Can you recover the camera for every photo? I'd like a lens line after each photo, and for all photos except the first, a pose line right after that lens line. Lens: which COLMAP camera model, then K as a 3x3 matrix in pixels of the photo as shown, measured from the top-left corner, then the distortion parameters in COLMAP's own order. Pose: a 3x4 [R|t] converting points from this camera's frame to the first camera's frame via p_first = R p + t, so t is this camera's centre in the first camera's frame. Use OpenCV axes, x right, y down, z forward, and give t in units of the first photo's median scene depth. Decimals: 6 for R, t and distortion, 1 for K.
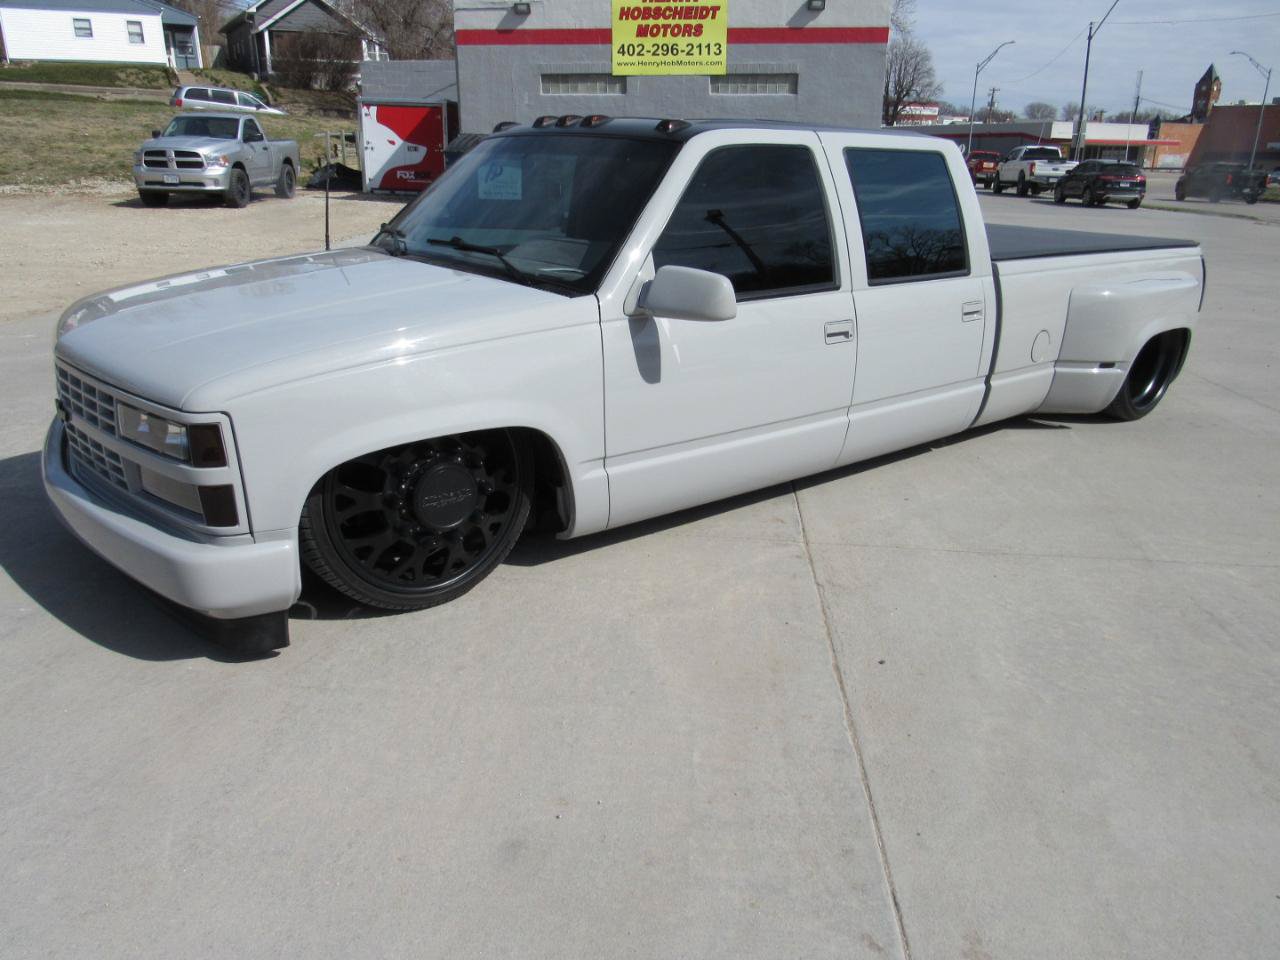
lens RADIAL K [[922.4, 0, 638.3], [0, 922.4, 472.2], [0, 0, 1]] dist [-0.017048, -0.008732]
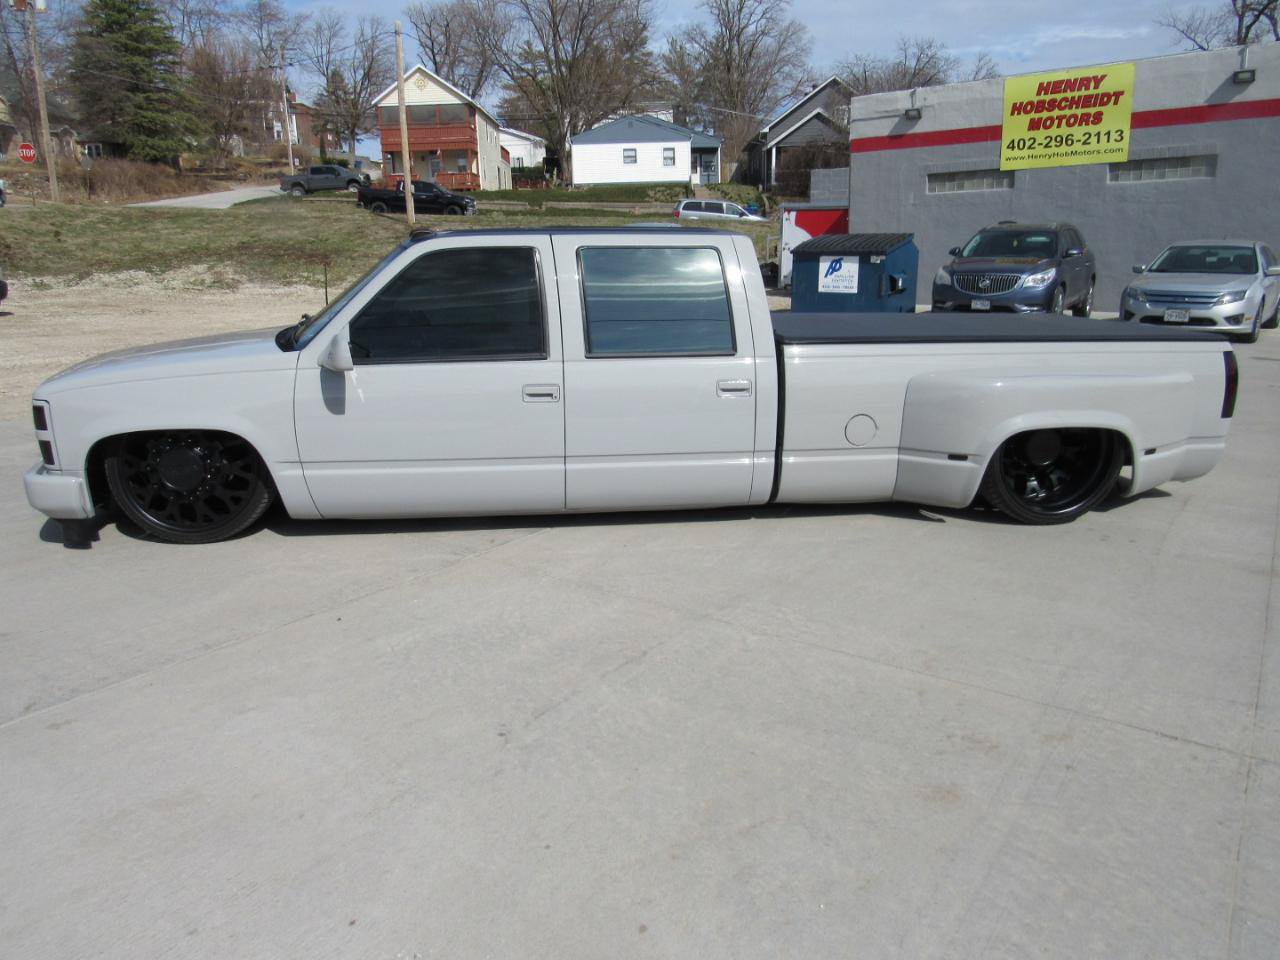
lens RADIAL K [[920.6, 0, 640.0], [0, 920.6, 480.0], [0, 0, 1]] dist [-0.010597, -0.004355]
pose [[0.851153, 0.101047, -0.515100, 0.186752], [-0.147361, 0.987832, -0.049718, 0.000840], [0.503809, 0.118223, 0.855687, 0.004495]]
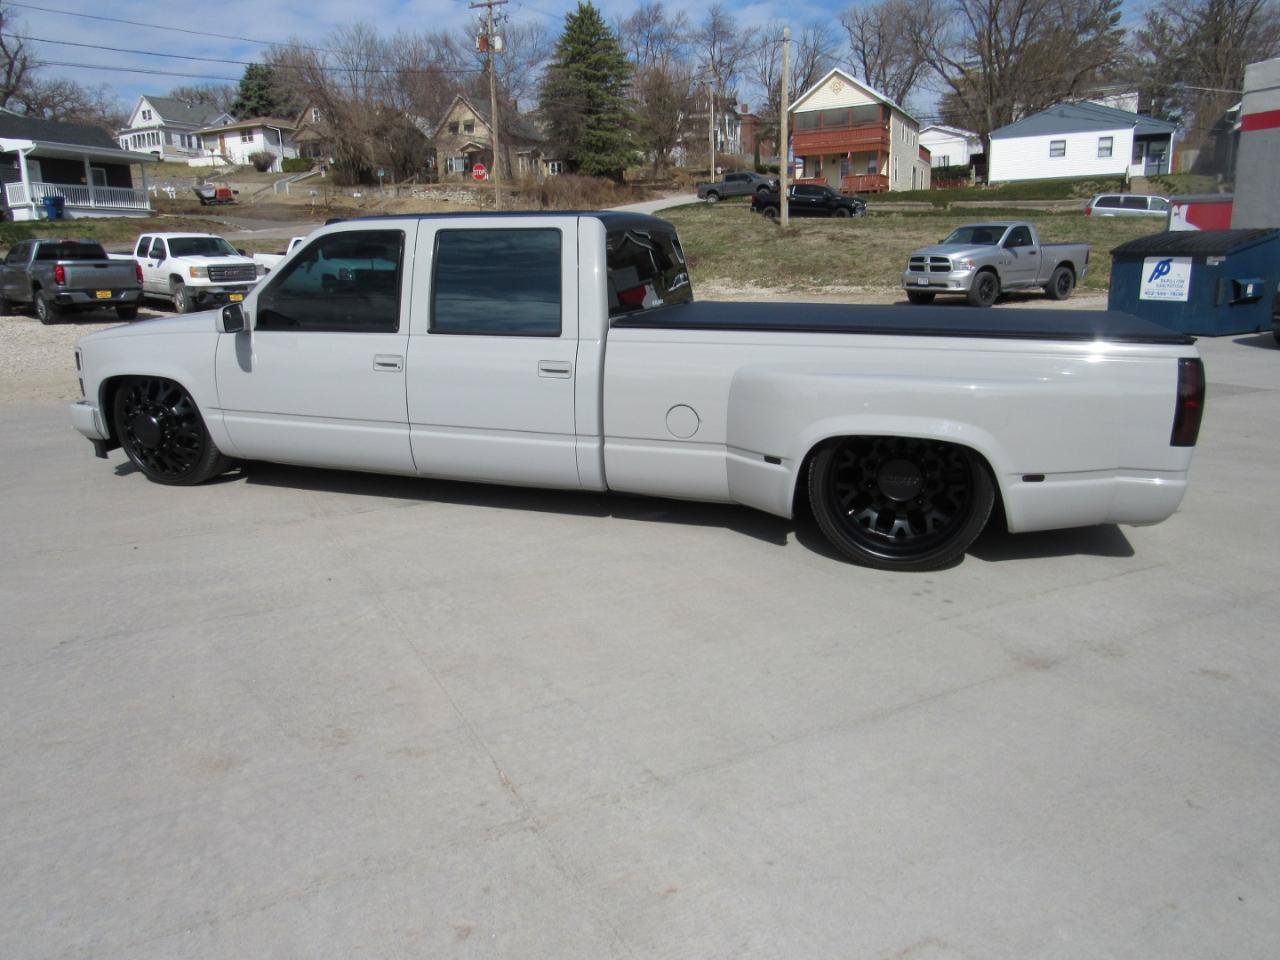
lens RADIAL K [[940.6, 0, 629.7], [0, 940.6, 475.4], [0, 0, 1]] dist [-0.013128, -0.007204]
pose [[0.517068, 0.165782, -0.839736, 0.318804], [-0.256852, 0.965903, 0.032534, -0.025151], [0.816497, 0.198865, 0.542019, 0.099807]]
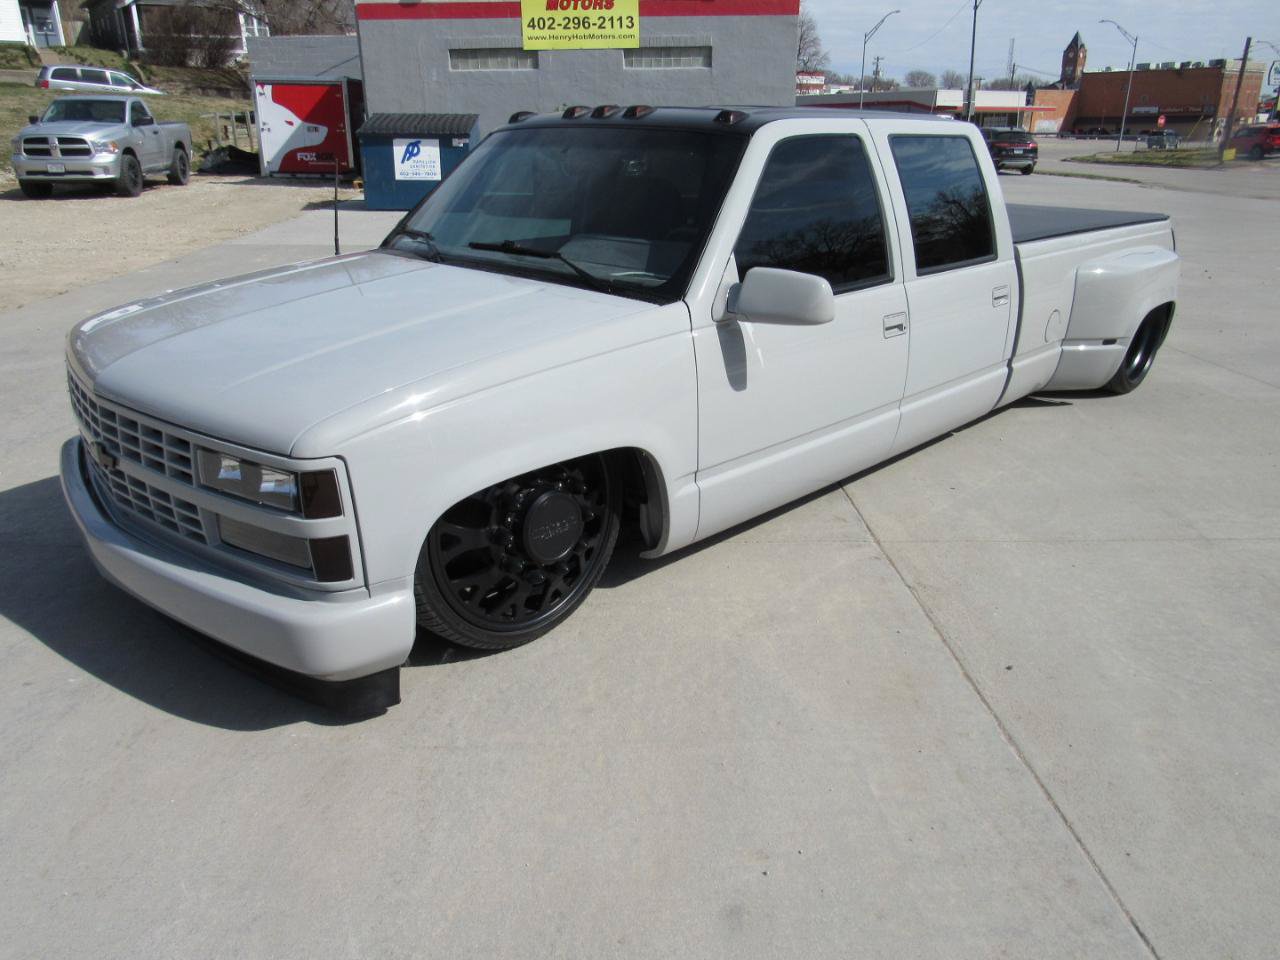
lens RADIAL K [[922.4, 0, 638.3], [0, 922.4, 472.2], [0, 0, 1]] dist [-0.017048, -0.008732]
pose [[0.993364, -0.054590, 0.101232, -0.030715], [0.051902, 0.998231, 0.028998, -0.007321], [-0.102636, -0.023552, 0.994440, 0.009566]]
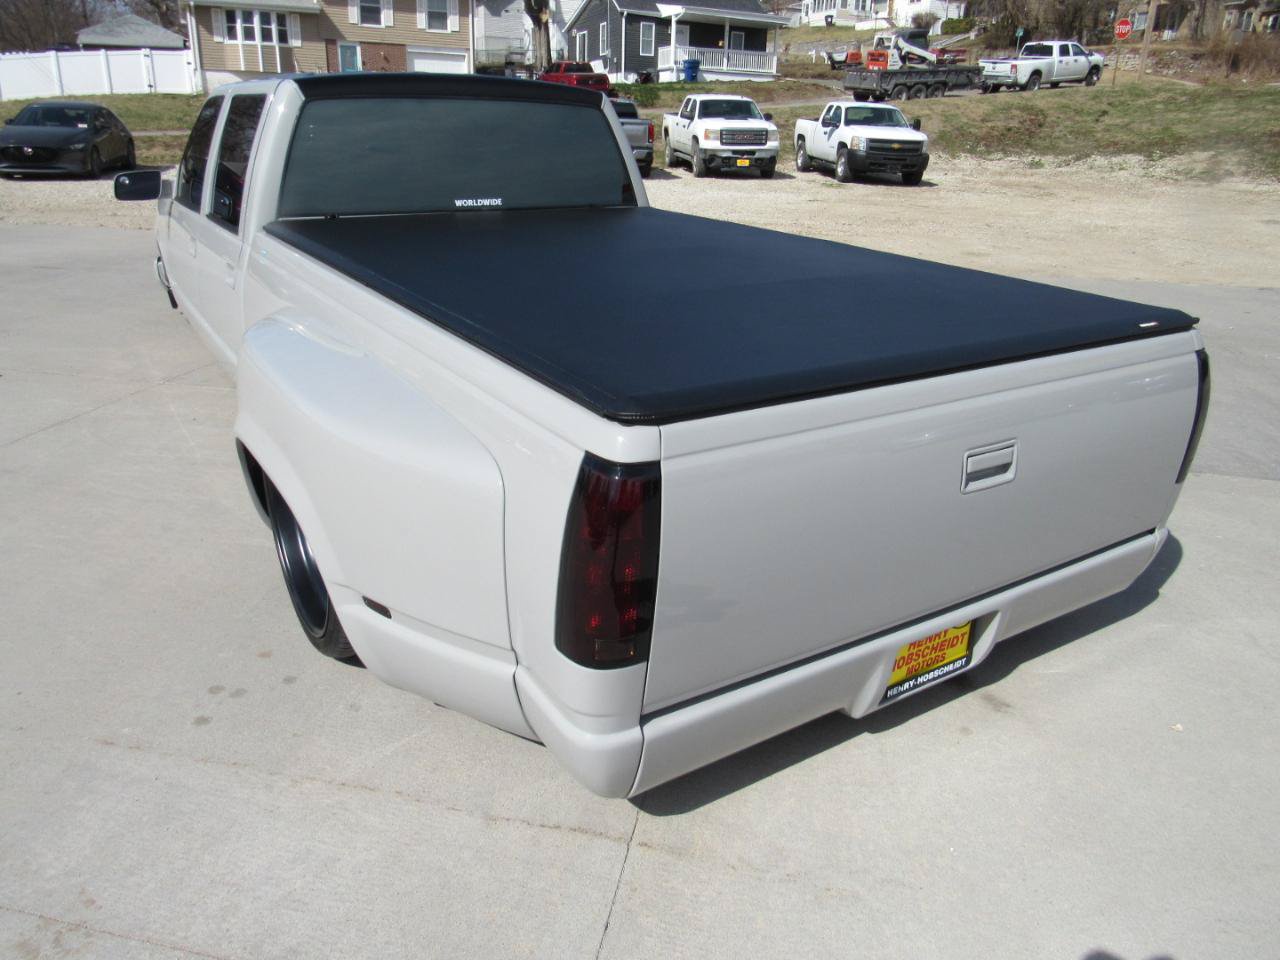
lens RADIAL K [[927.9, 0, 638.4], [0, 927.9, 475.9], [0, 0, 1]] dist [-0.006542, -0.000945]
pose [[-0.140942, 0.326889, -0.934494, 0.270287], [-0.348761, 0.867013, 0.355885, -0.116196], [0.926553, 0.376075, -0.008193, 0.364007]]
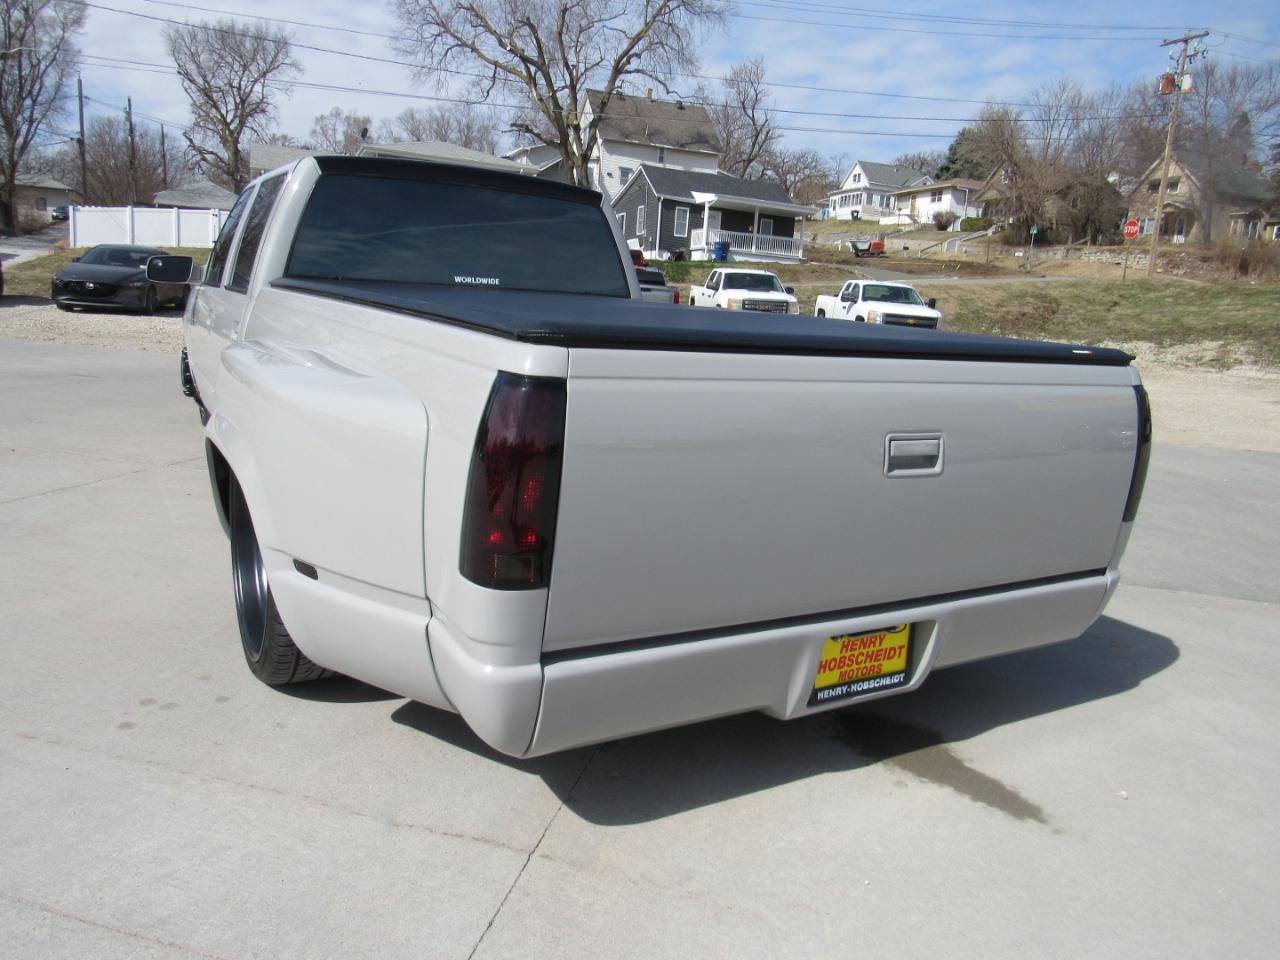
lens RADIAL K [[930.4, 0, 640.0], [0, 930.4, 480.0], [0, 0, 1]] dist [-0.014035, 0.004133]
pose [[-0.175023, 0.151321, -0.972866, 0.277829], [-0.386405, 0.898283, 0.209236, -0.103018], [0.905571, 0.412541, -0.098750, 0.385271]]
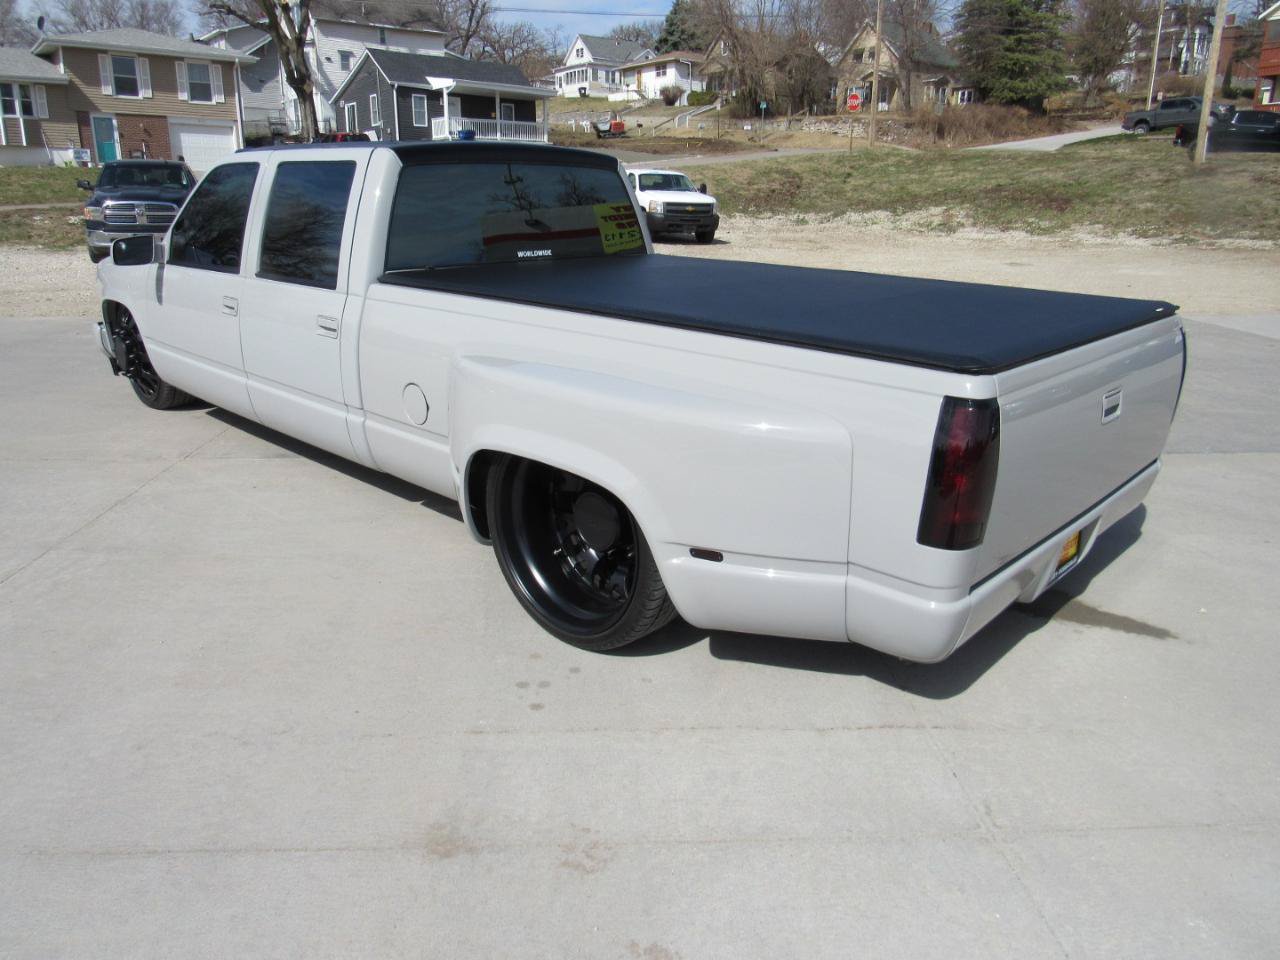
lens RADIAL K [[930.4, 0, 640.0], [0, 930.4, 480.0], [0, 0, 1]] dist [-0.014035, 0.004133]
pose [[0.113396, 0.272192, -0.955538, 0.314094], [-0.327840, 0.918127, 0.222629, -0.090601], [0.937903, 0.288019, 0.193348, 0.285734]]
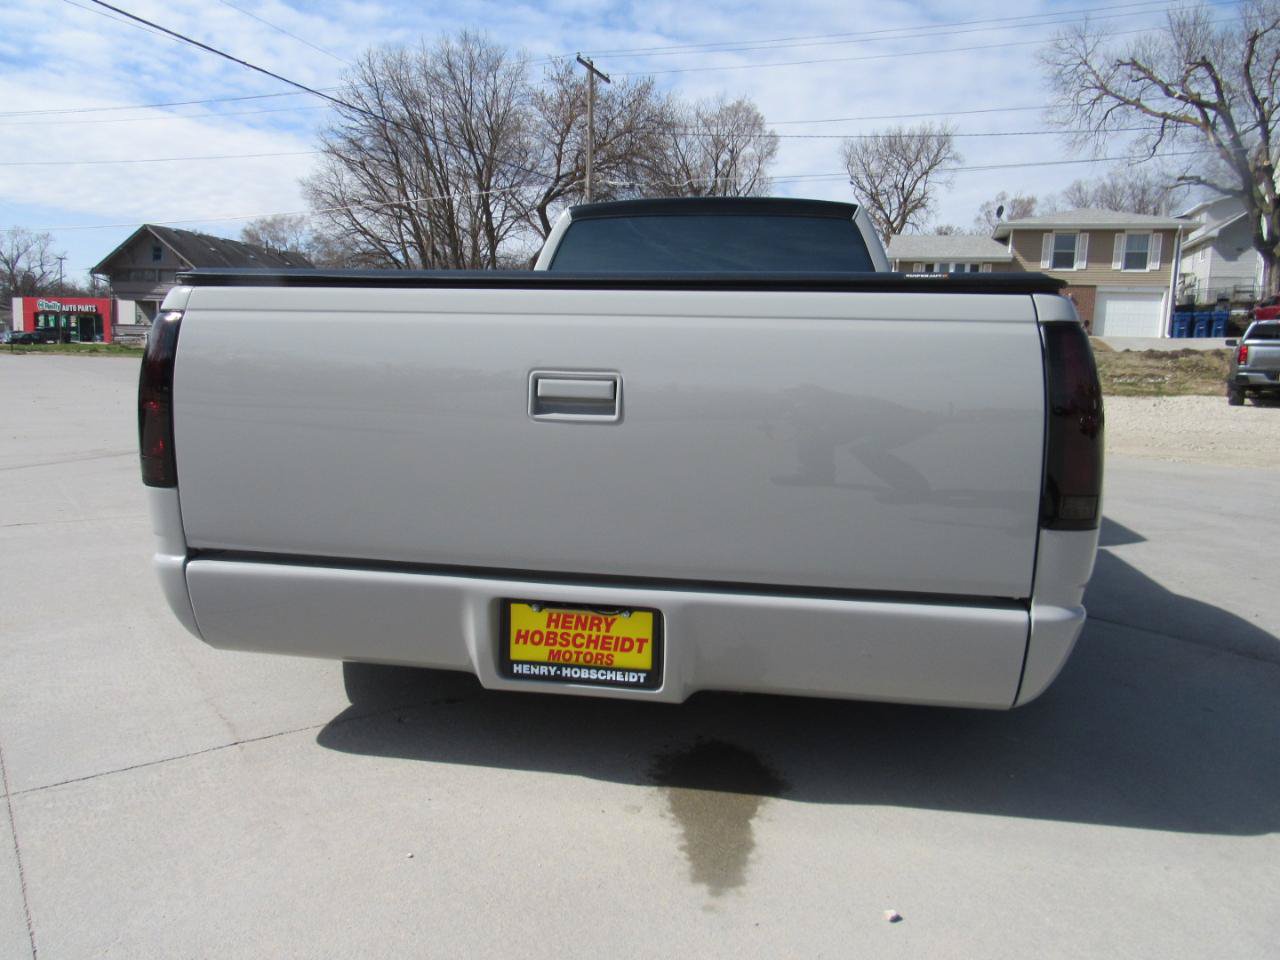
lens RADIAL K [[940.6, 0, 629.7], [0, 940.6, 475.4], [0, 0, 1]] dist [-0.013128, -0.007204]
pose [[-0.769523, 0.037334, -0.637526, 0.212245], [-0.247630, 0.902741, 0.351765, -0.126974], [0.588654, 0.428562, -0.685435, 0.492029]]
